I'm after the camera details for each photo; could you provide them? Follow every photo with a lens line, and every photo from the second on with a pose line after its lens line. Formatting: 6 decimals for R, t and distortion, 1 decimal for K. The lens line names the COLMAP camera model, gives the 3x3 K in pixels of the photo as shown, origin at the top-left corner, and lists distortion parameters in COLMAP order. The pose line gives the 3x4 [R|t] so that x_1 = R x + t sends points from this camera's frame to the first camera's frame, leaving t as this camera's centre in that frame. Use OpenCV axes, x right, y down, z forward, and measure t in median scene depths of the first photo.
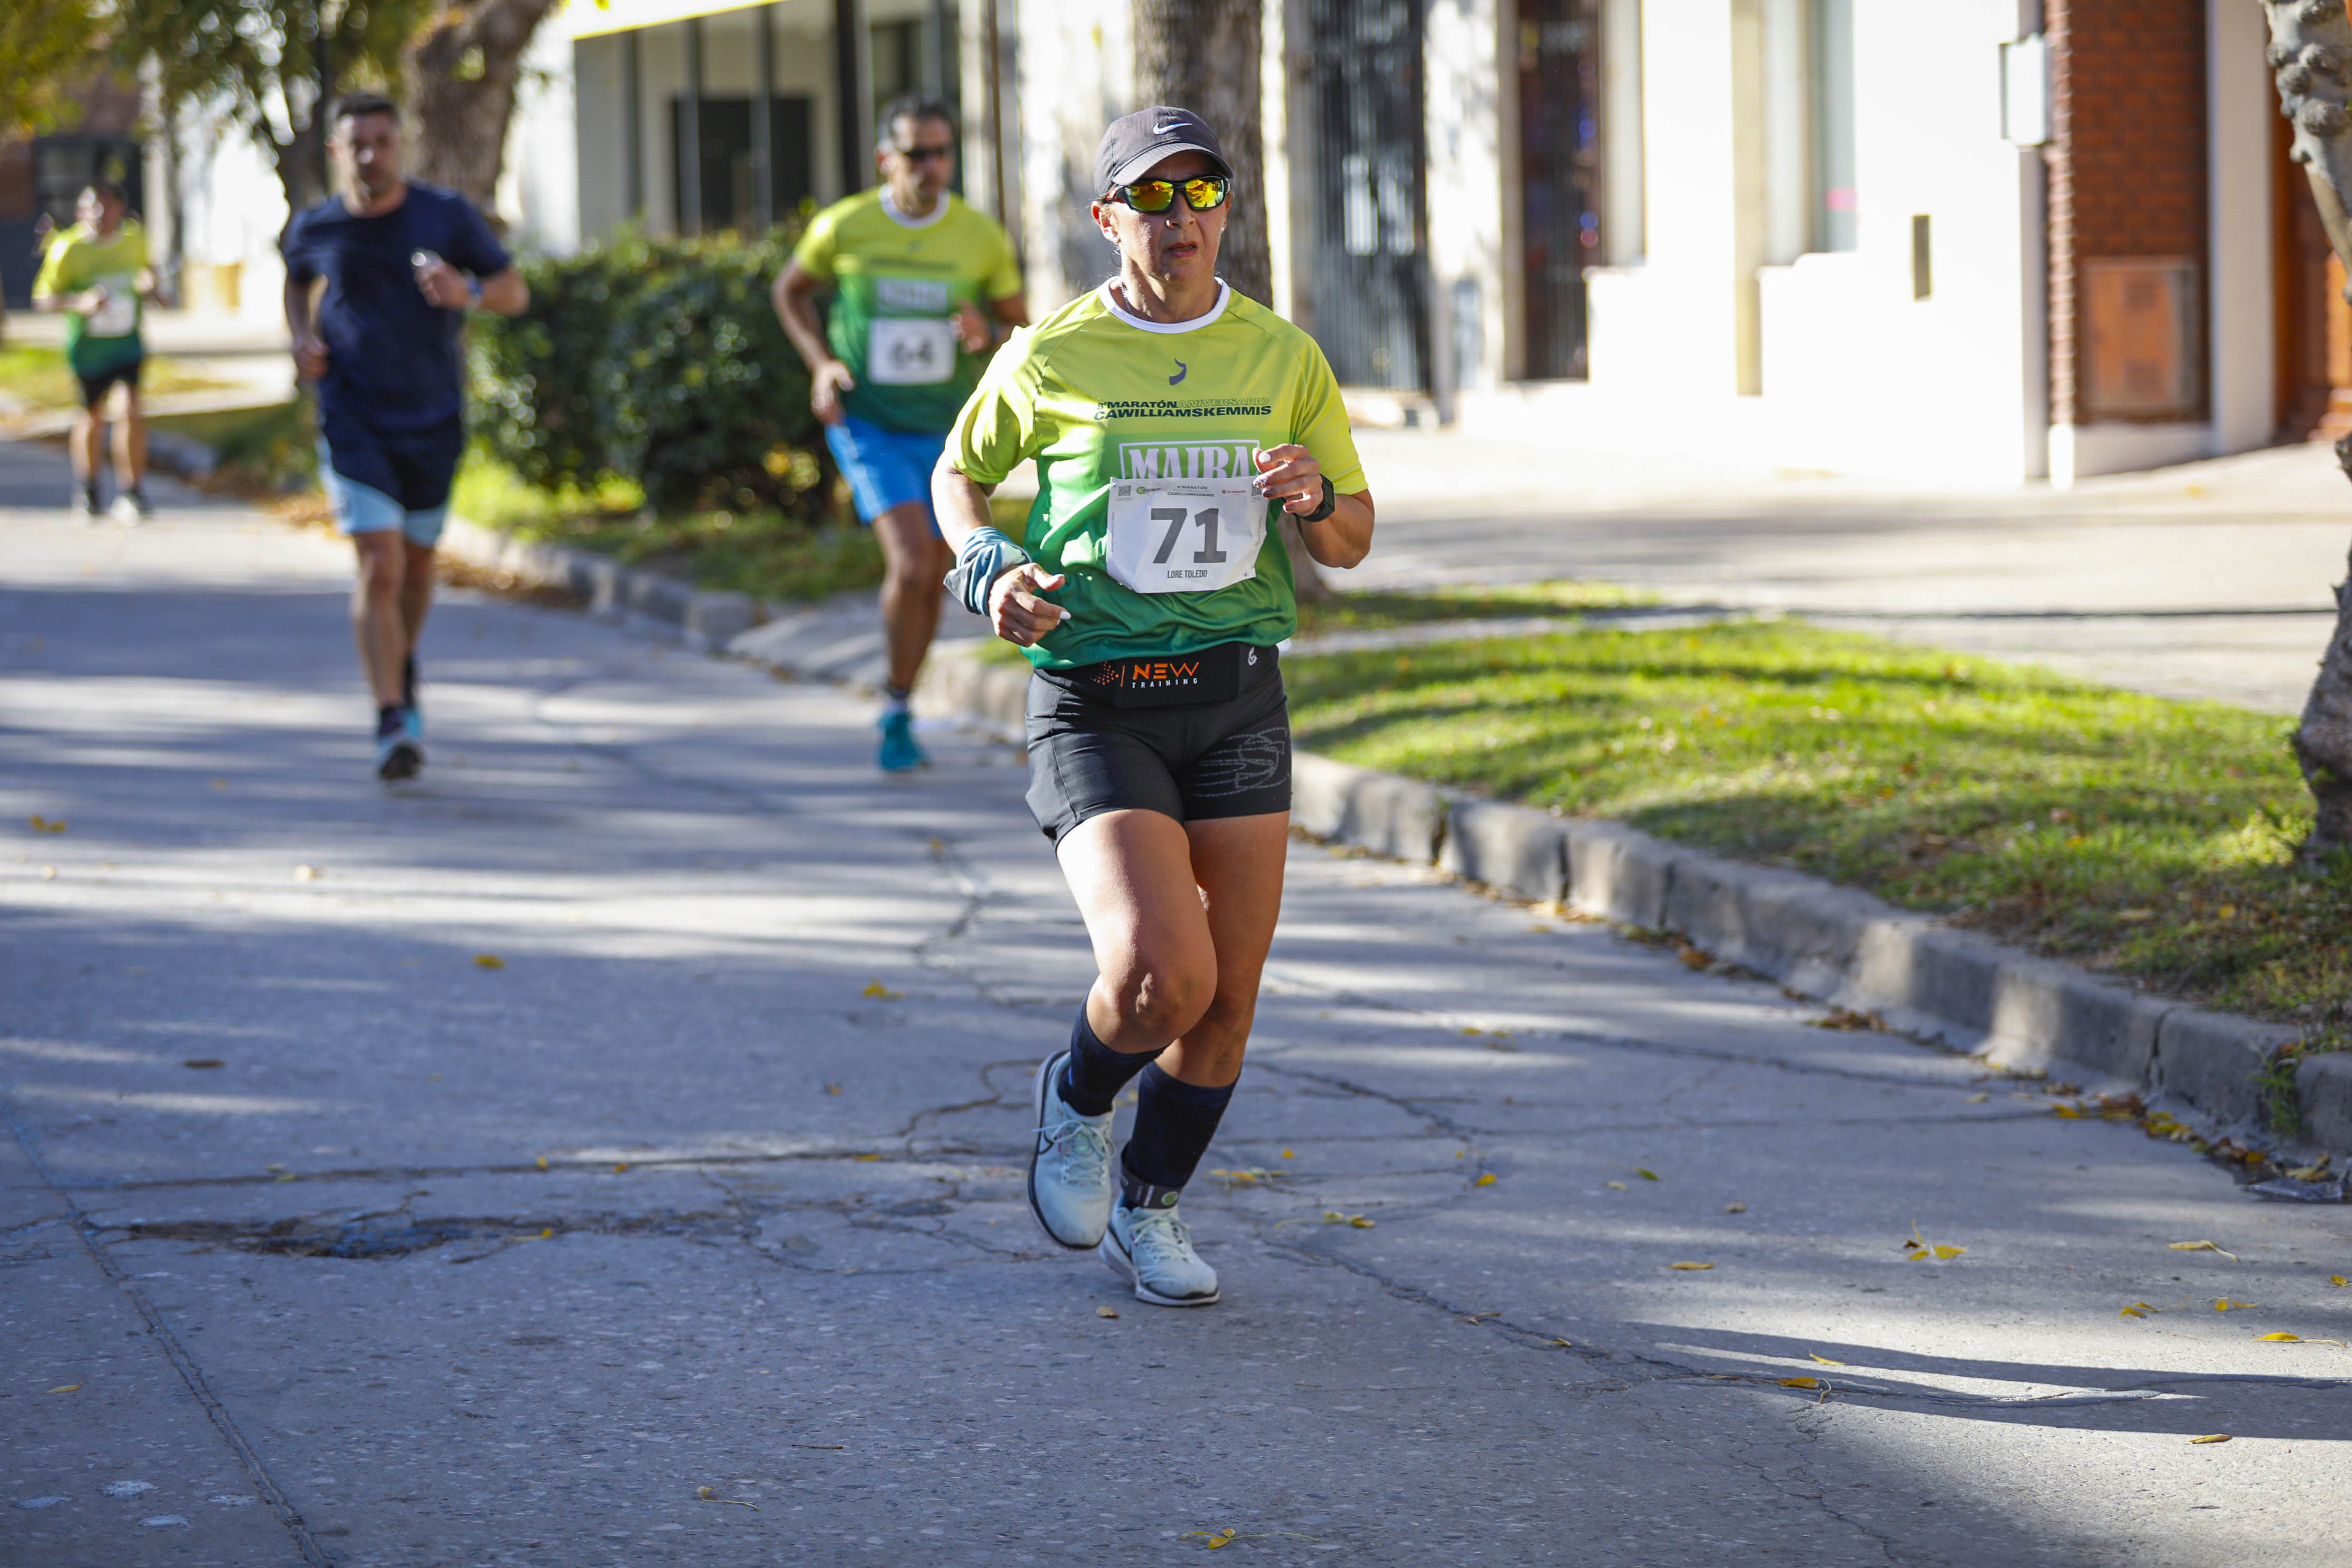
lens RADIAL K [[6238.1, 0, 1210.0], [0, 6238.1, 780.4], [0, 0, 1]] dist [-0.095982, -0.084768]
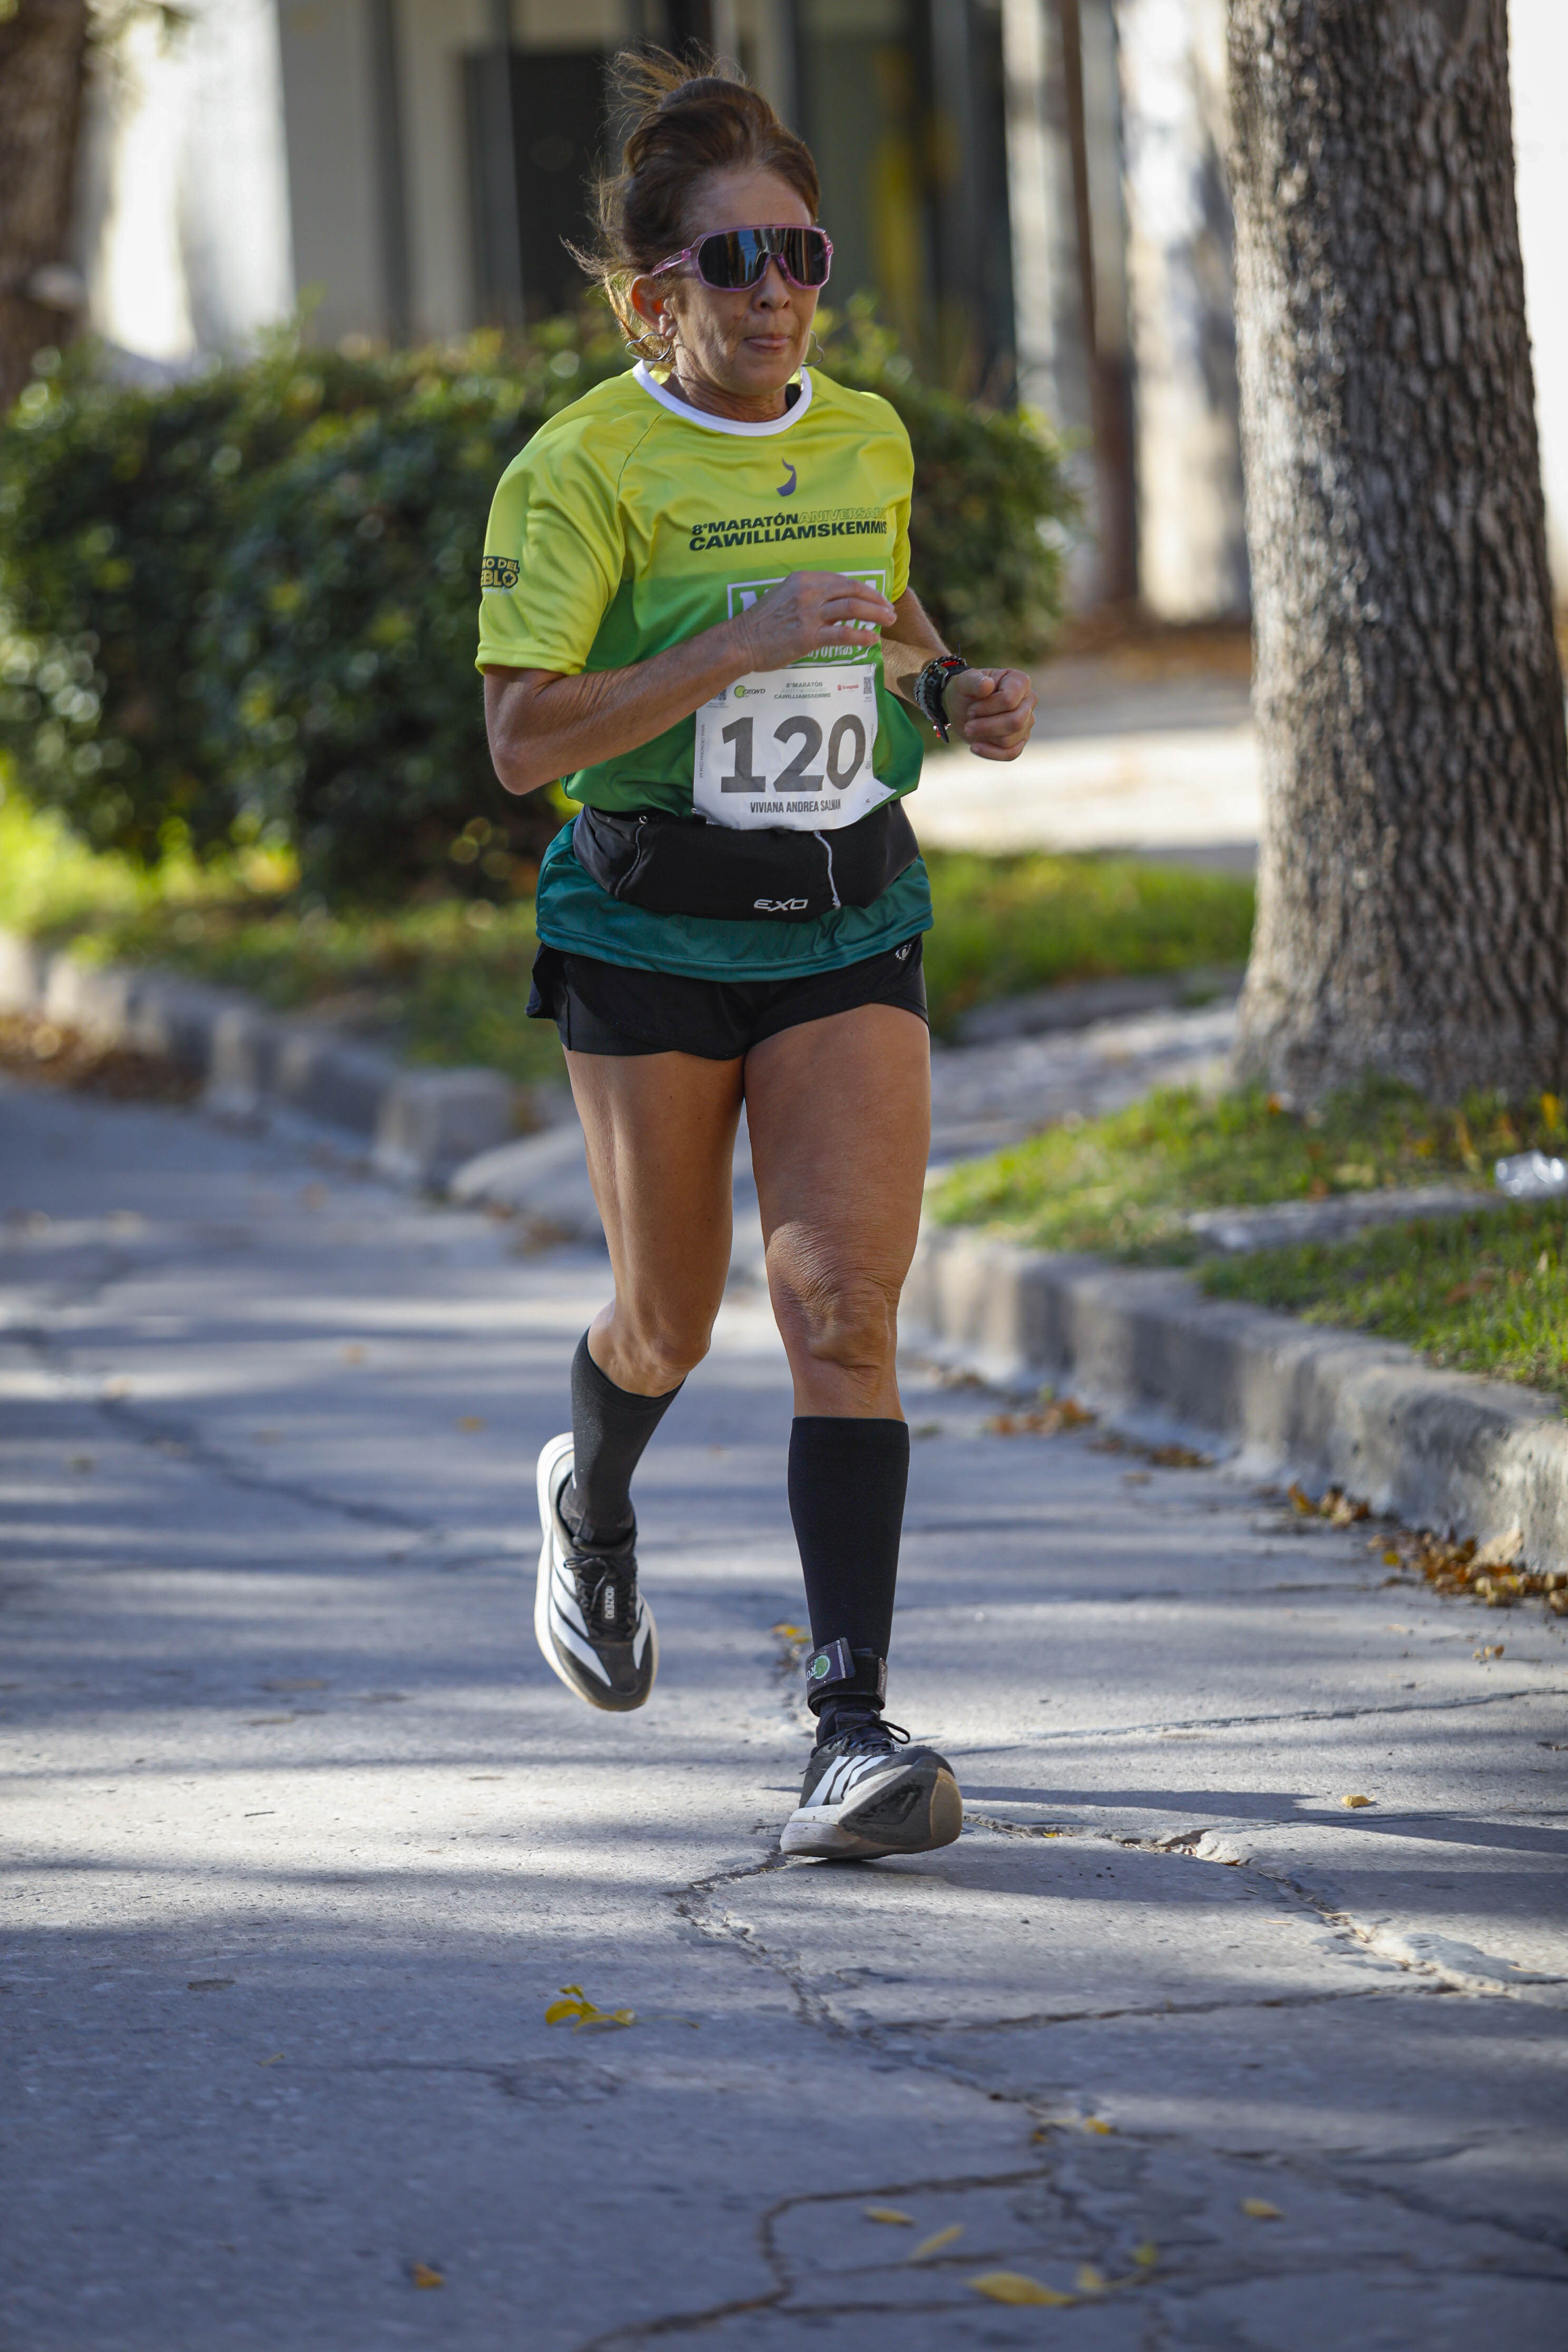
lens RADIAL K [[11503.5, 0, 783.0], [0, 11503.5, 1032.2], [0, 0, 1]] dist [1.314119, 6.798846]
pose [[0.996783, -0.022108, -0.077043, 0.030747], [0.020359, 0.999519, -0.023412, -0.018611], [0.077523, 0.021769, 0.996753, 0.154699]]
